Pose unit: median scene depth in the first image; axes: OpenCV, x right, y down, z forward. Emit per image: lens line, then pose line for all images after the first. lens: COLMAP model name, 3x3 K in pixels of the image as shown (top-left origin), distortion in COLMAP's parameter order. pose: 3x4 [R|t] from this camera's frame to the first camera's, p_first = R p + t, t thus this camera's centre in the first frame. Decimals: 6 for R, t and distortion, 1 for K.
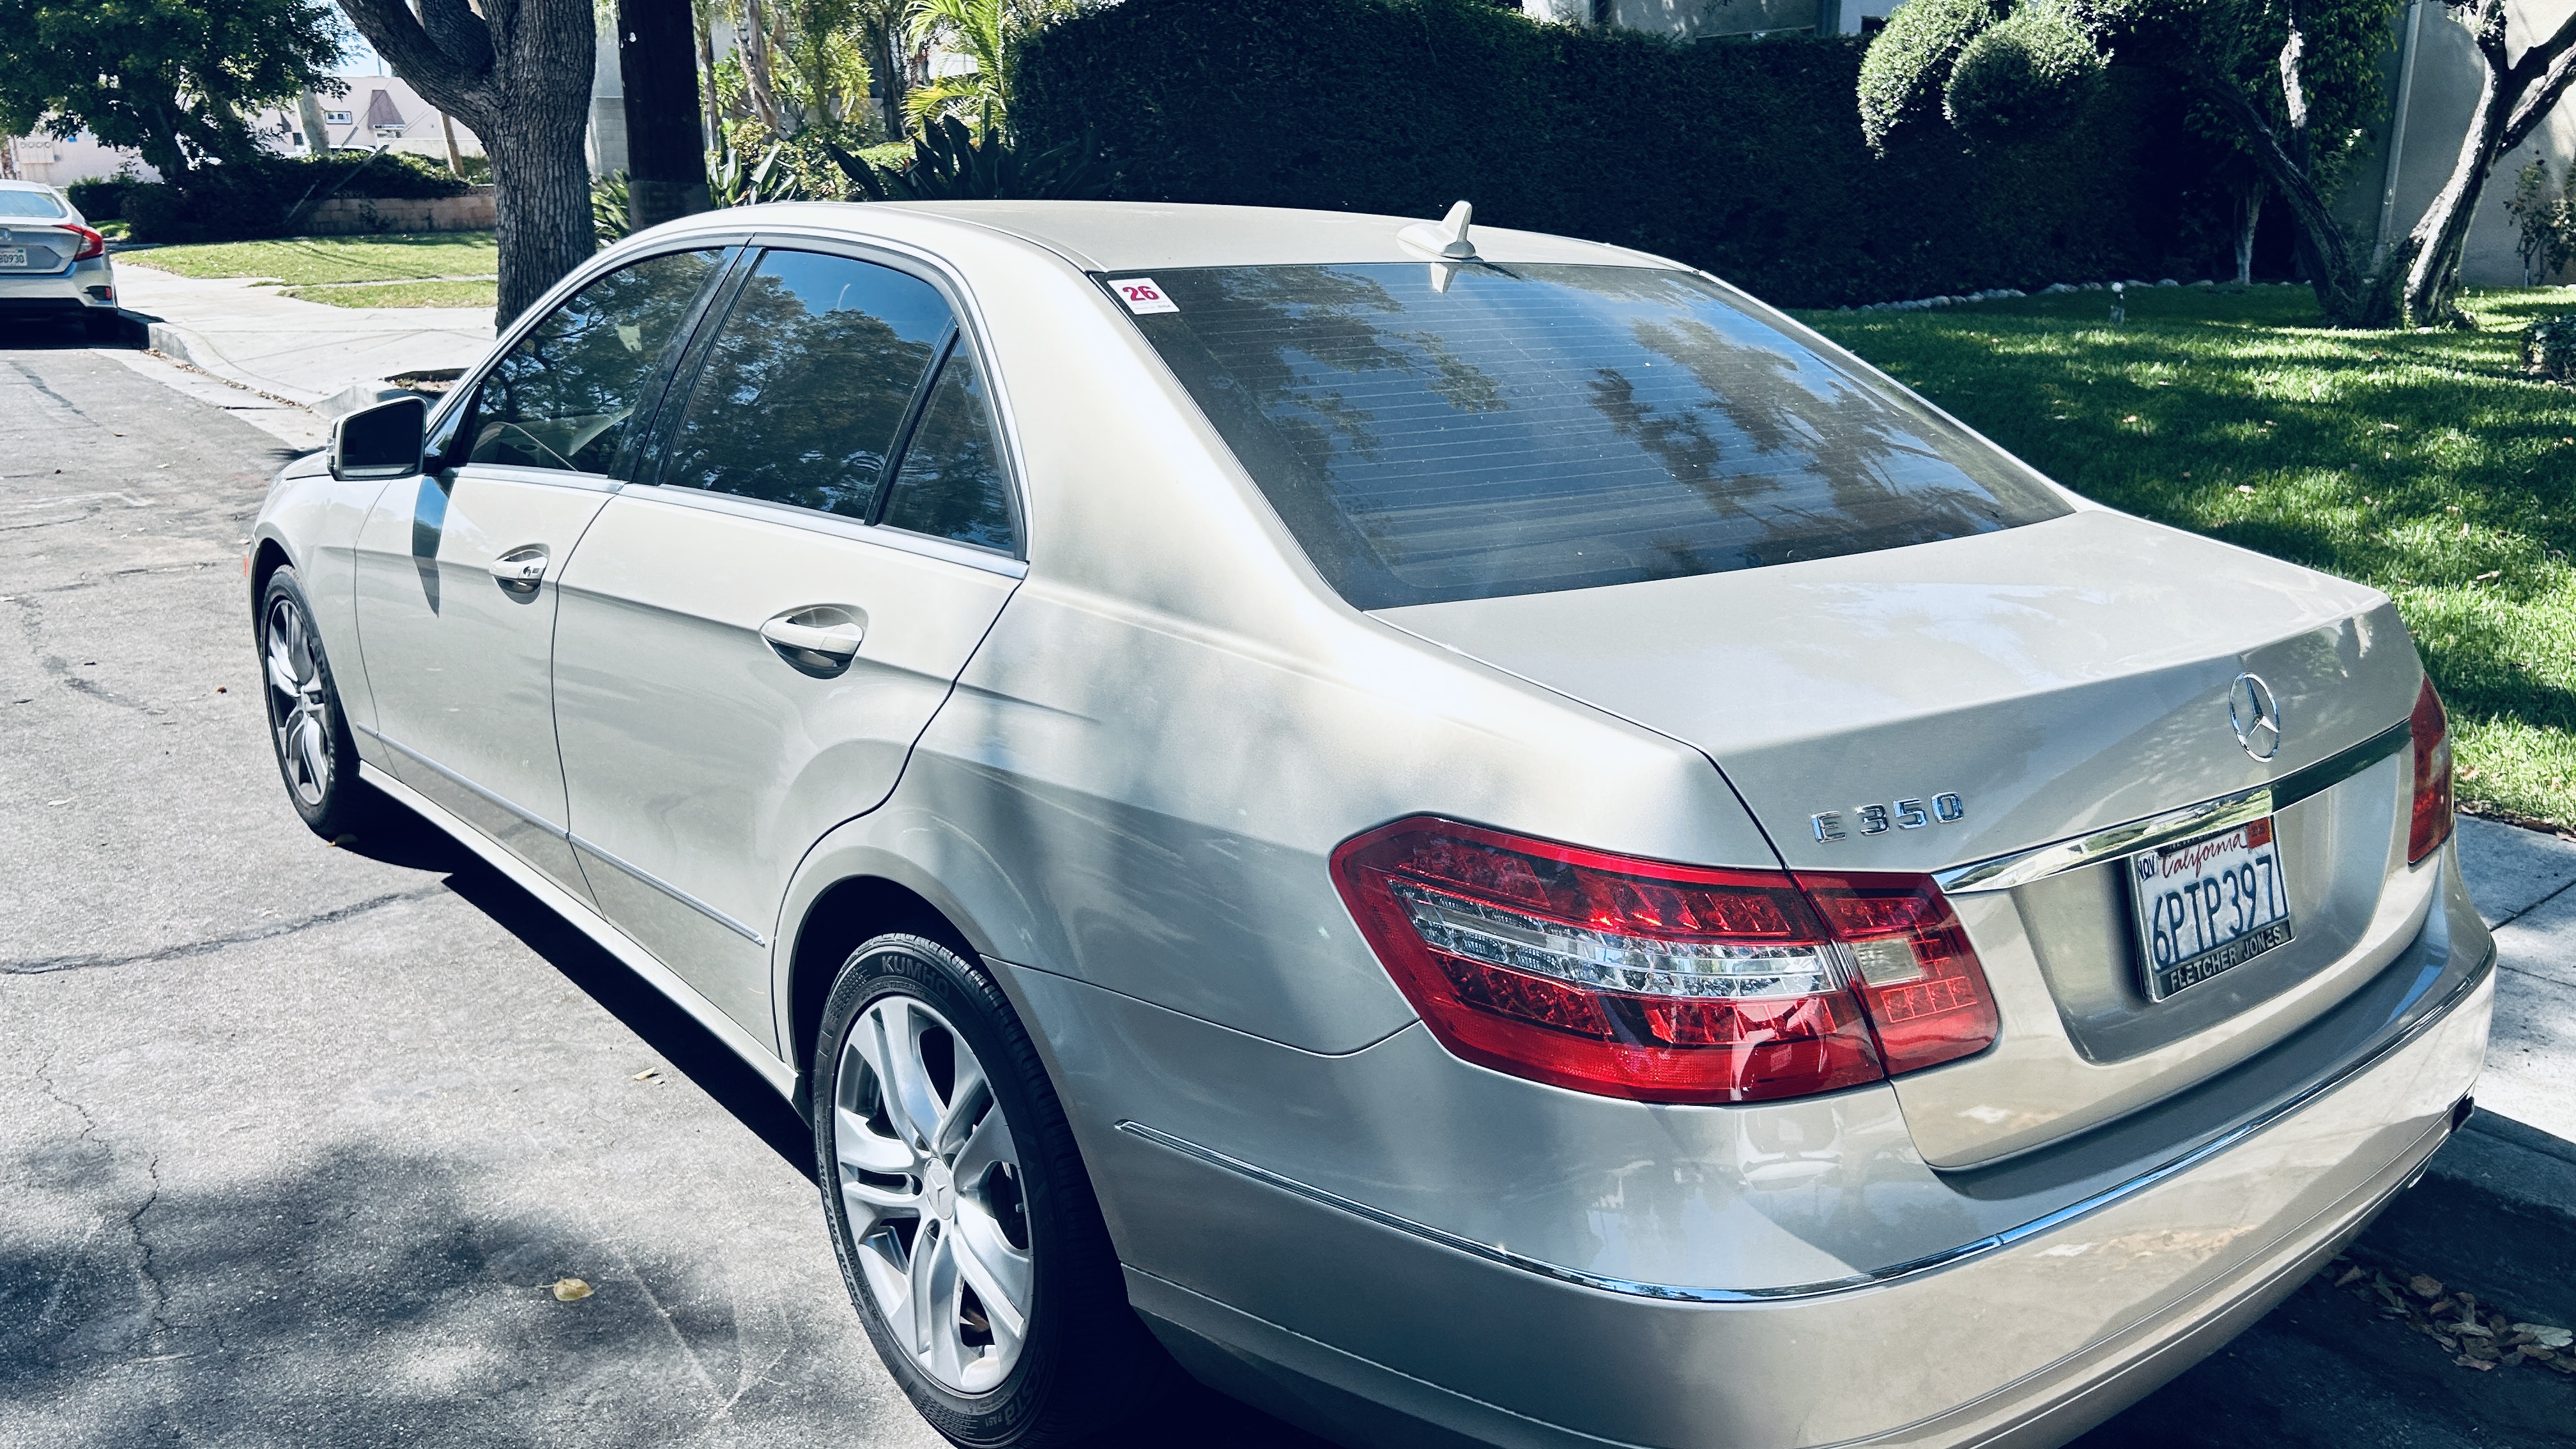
lens RADIAL K [[1994.8, 0, 1284.2], [0, 1994.8, 728.1], [0, 0, 1]] dist [0.013495, -0.010361]
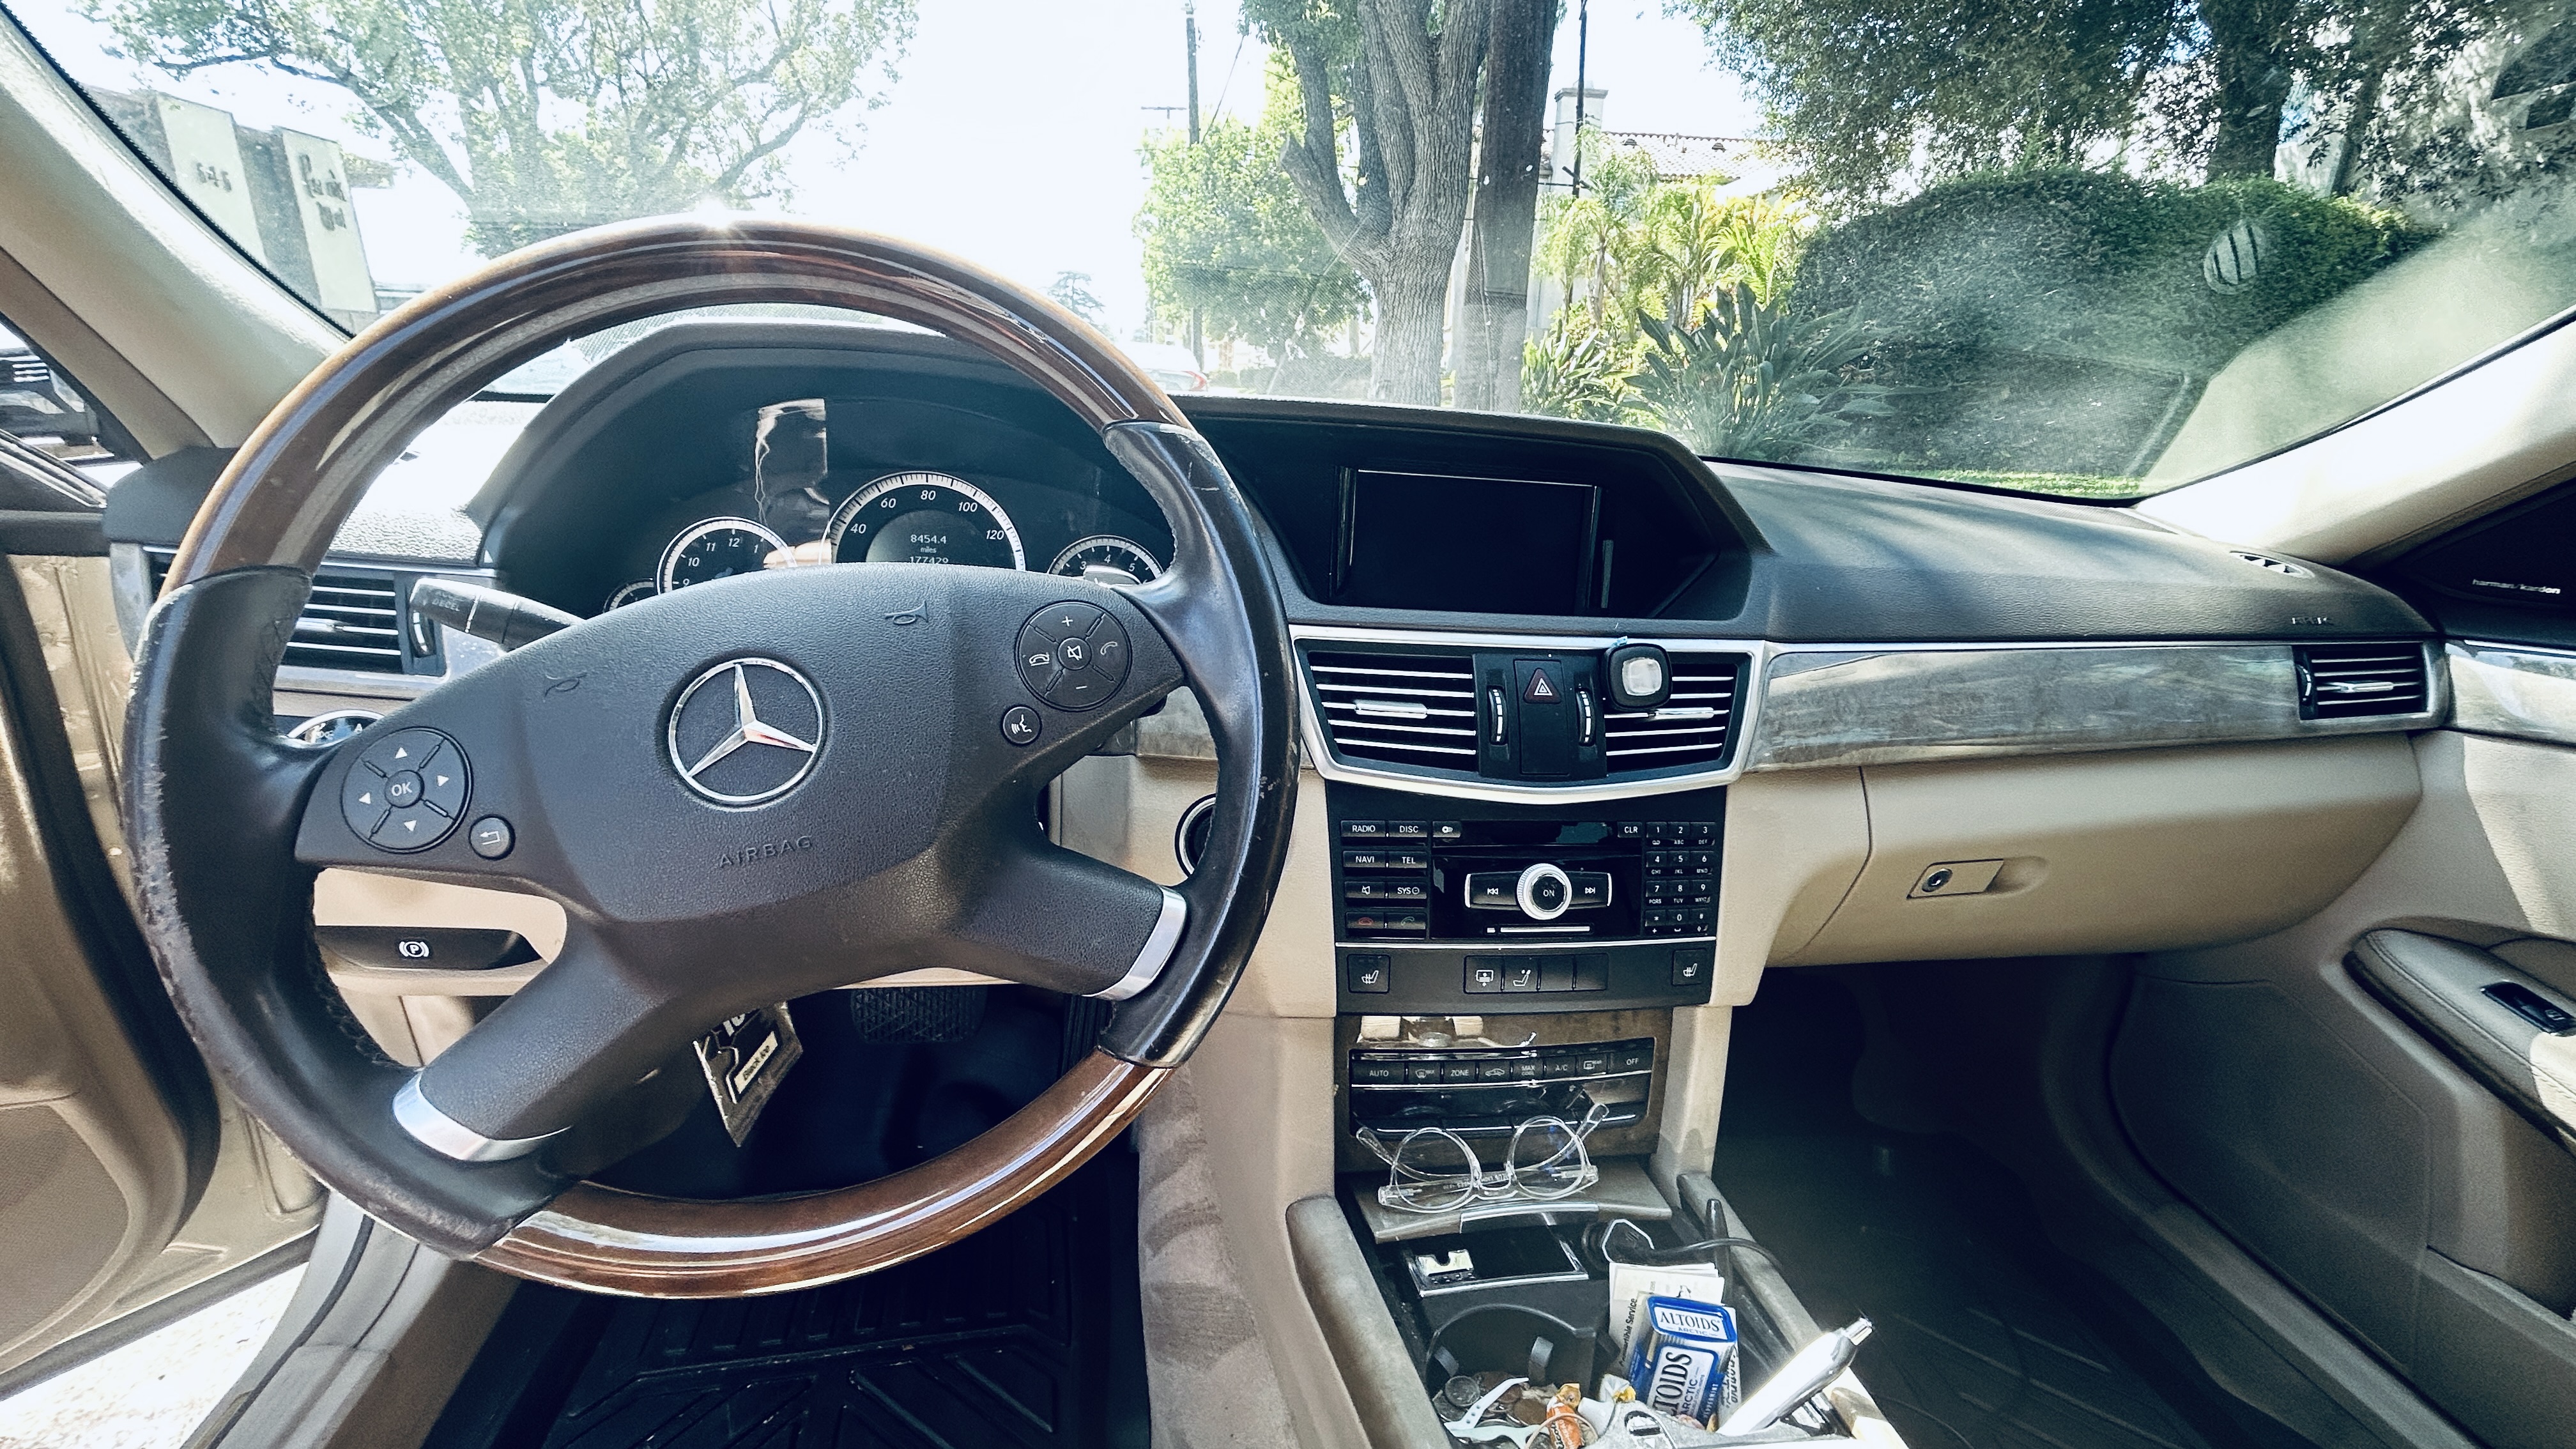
lens RADIAL K [[1032.9, 0, 1278.5], [0, 1032.9, 713.5], [0, 0, 1]] dist [-0.000817, 0.000218]
pose [[0.863183, 0.194954, -0.465735, -0.061693], [-0.180747, 0.980628, 0.075494, -0.042908], [0.471430, 0.019016, 0.881698, 0.294288]]
